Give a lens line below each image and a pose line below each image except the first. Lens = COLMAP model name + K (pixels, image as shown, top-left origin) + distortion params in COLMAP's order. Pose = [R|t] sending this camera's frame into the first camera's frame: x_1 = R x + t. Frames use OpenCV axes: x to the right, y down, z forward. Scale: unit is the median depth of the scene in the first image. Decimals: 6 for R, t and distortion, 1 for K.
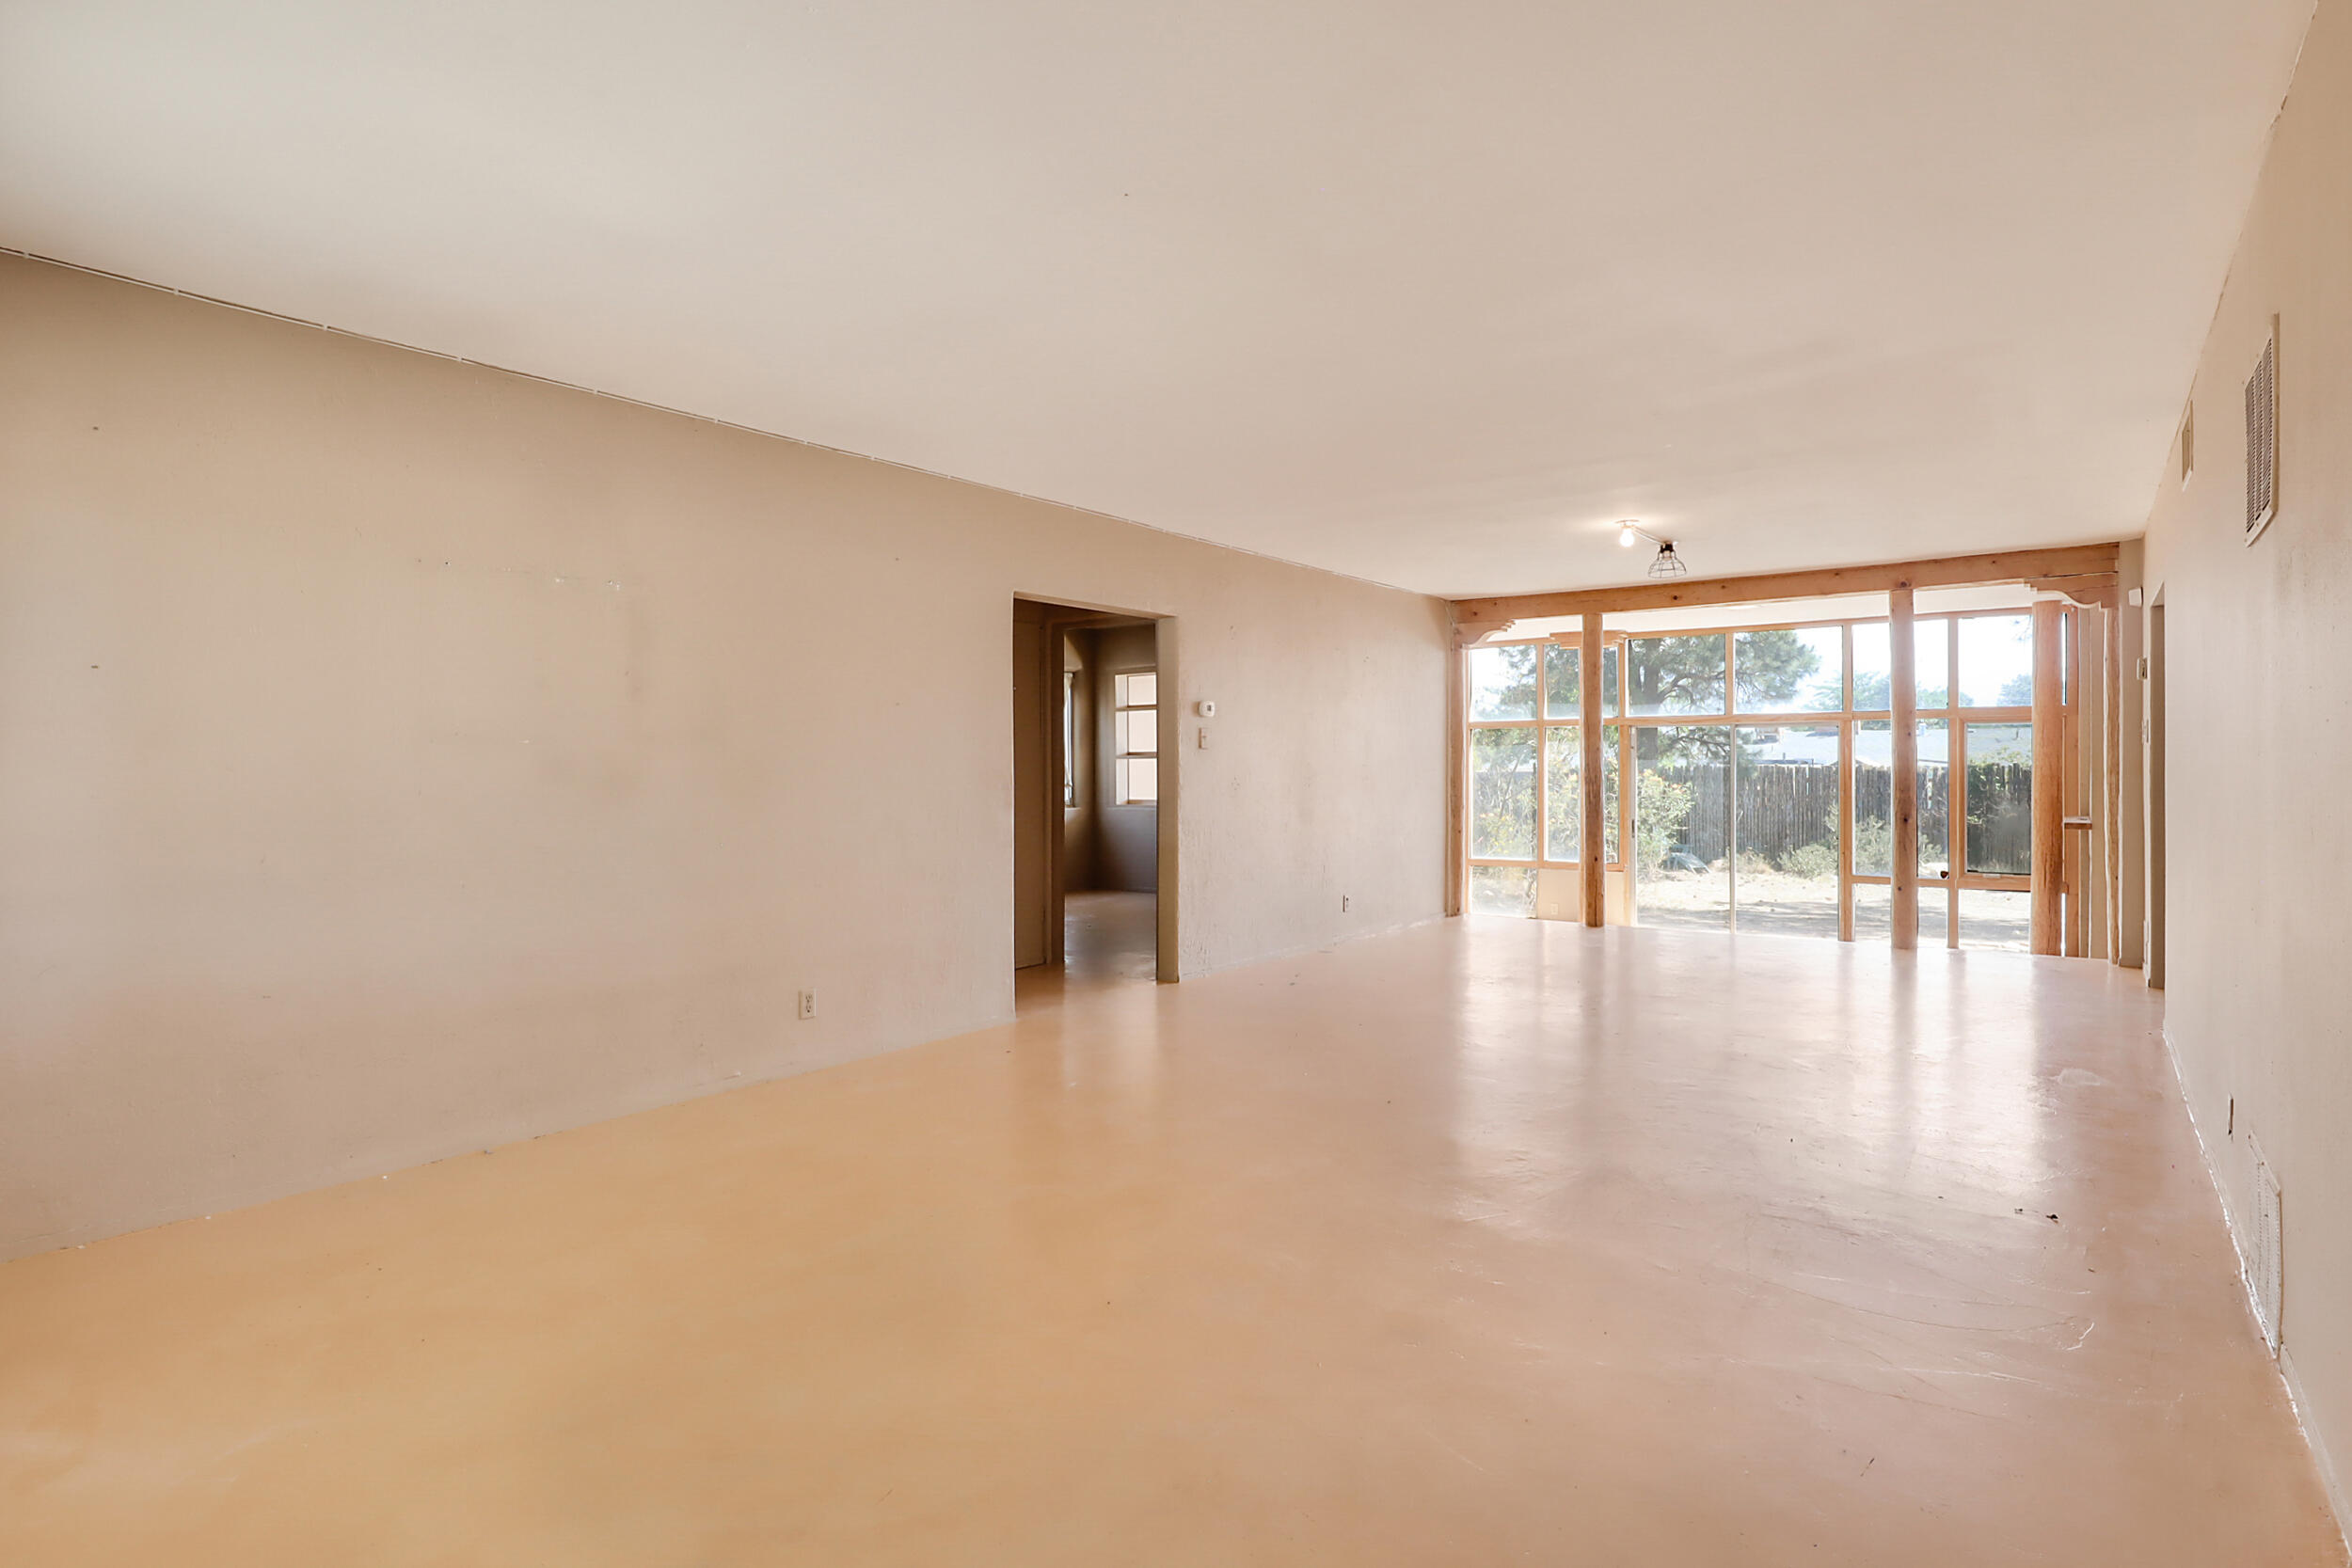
lens RADIAL K [[1196.4, 0, 1176.0], [0, 1196.4, 784.0], [0, 0, 1]] dist [0.001794, 0.000760]
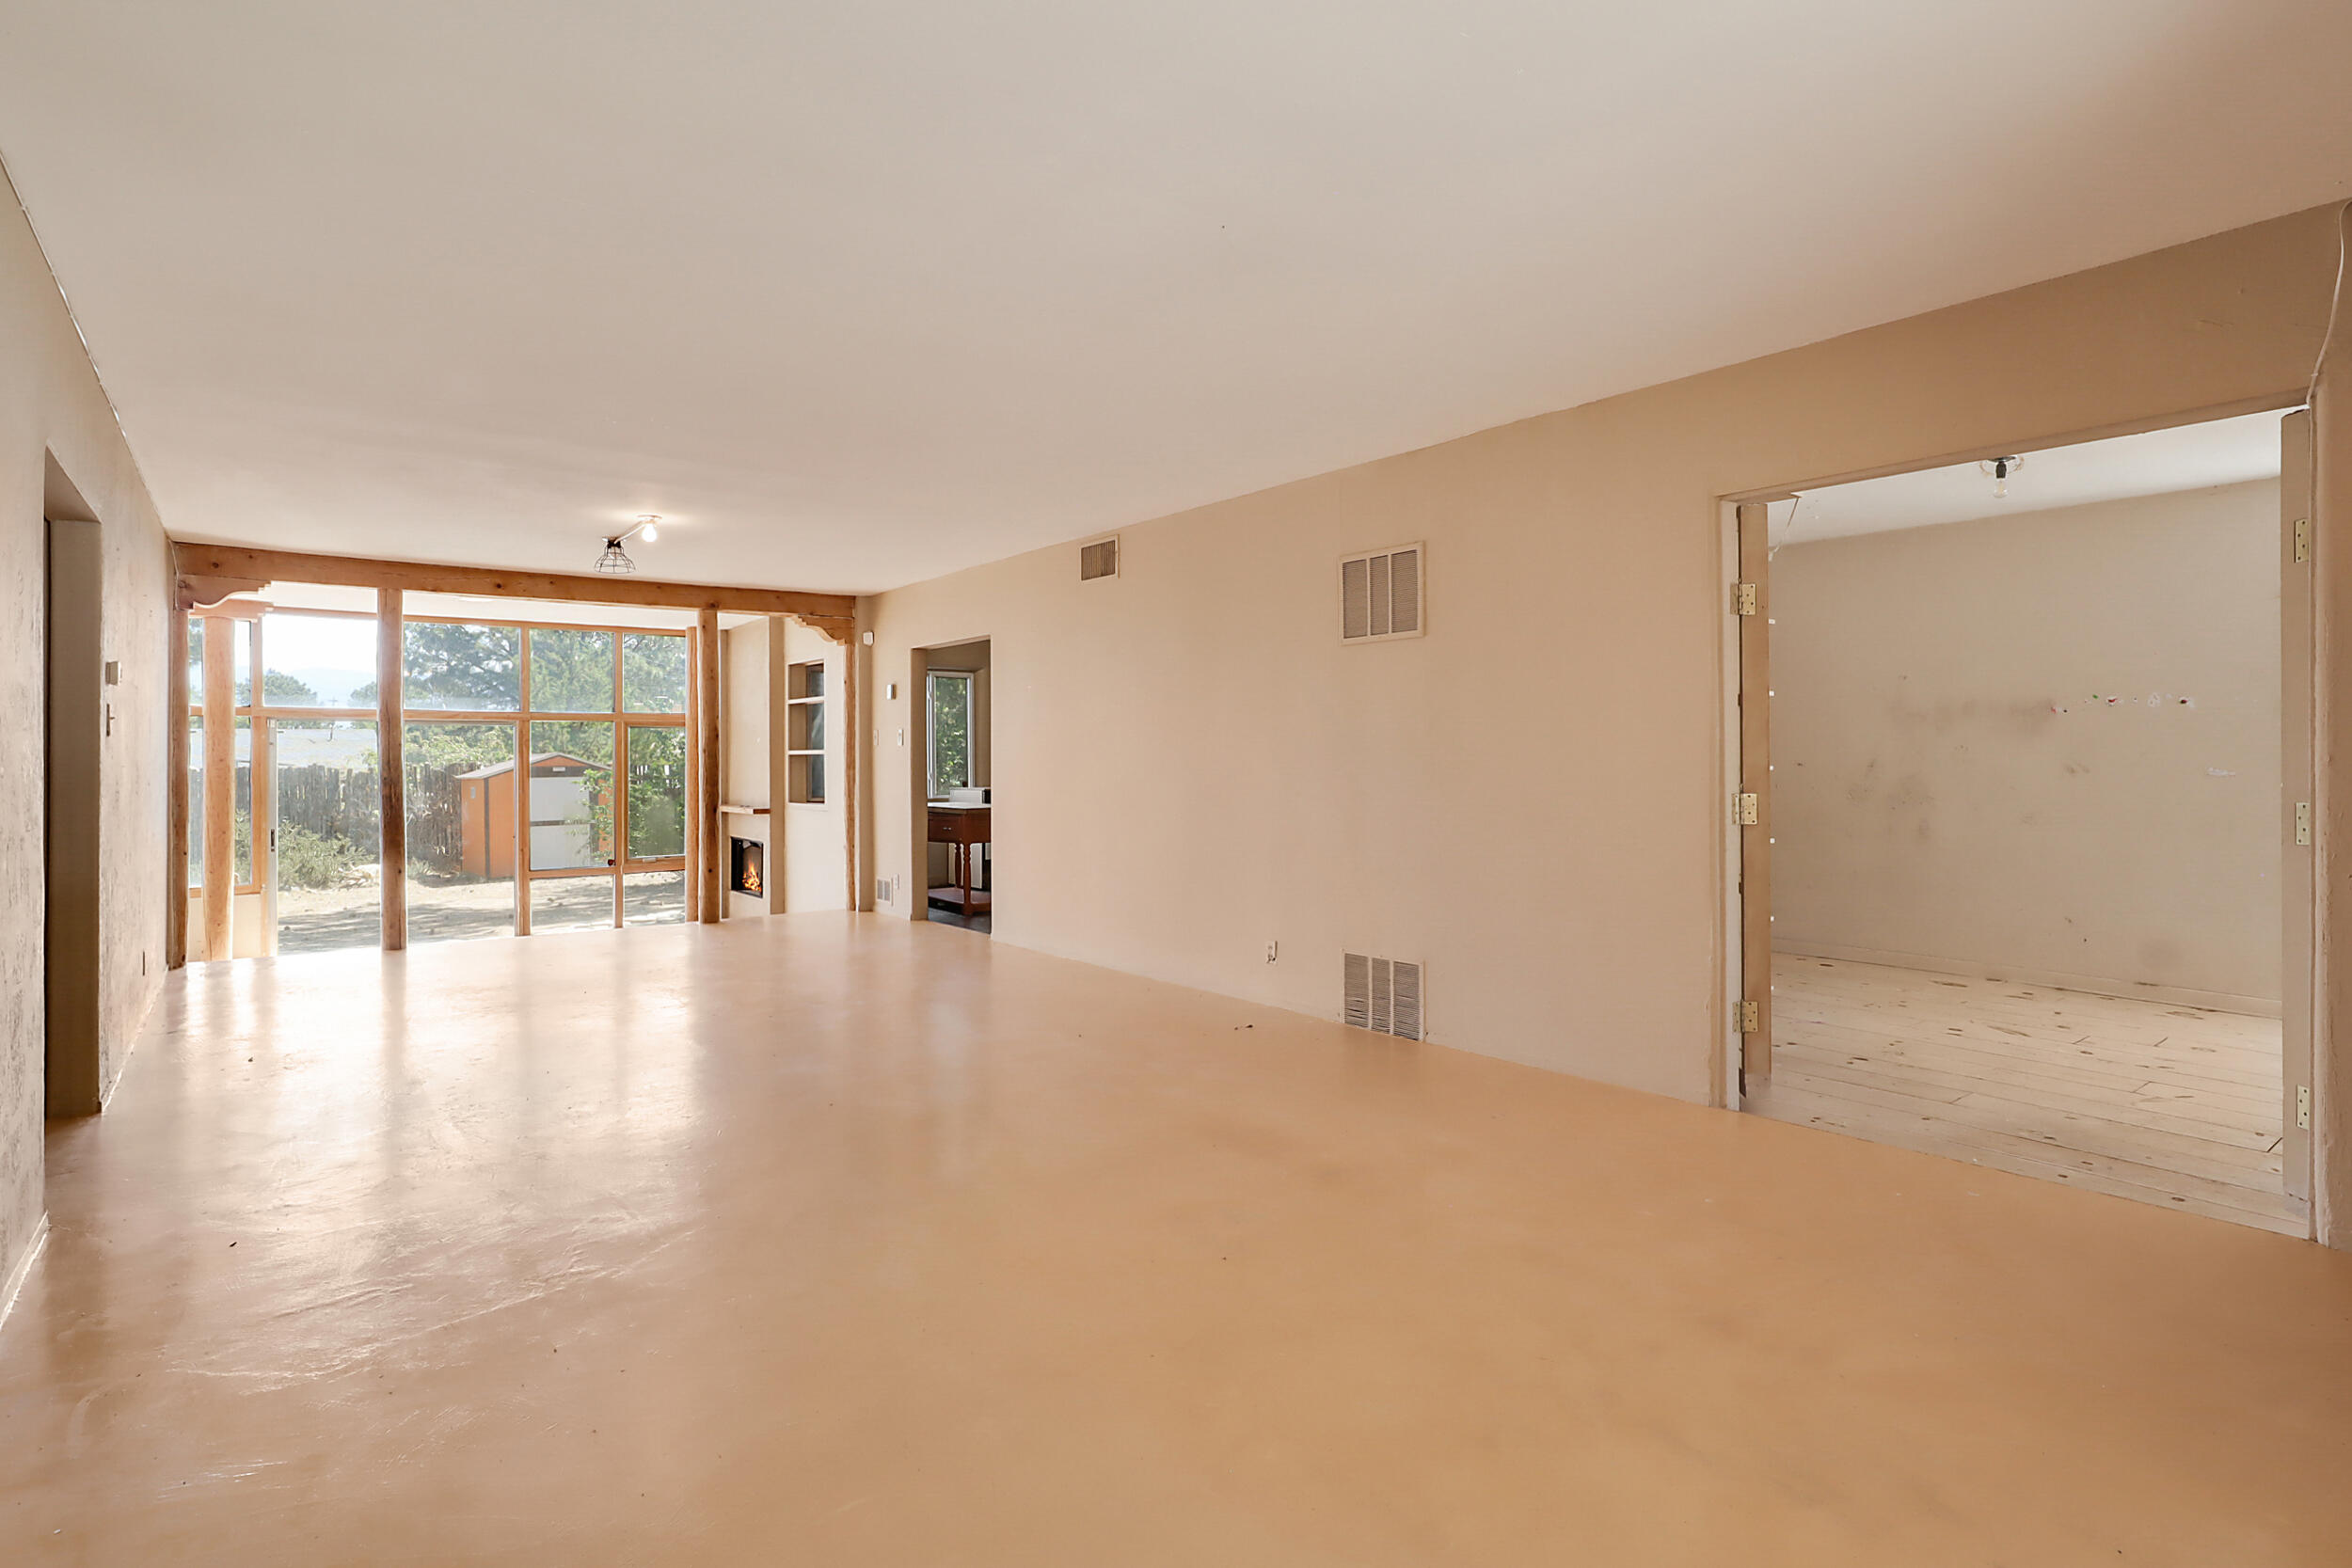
lens RADIAL K [[1196.4, 0, 1176.0], [0, 1196.4, 784.0], [0, 0, 1]] dist [0.001794, 0.000760]
pose [[0.307901, -0.018443, 0.951240, -0.287120], [0.019619, 0.999723, 0.013033, -0.001271], [-0.951216, 0.014649, 0.308177, 0.186682]]
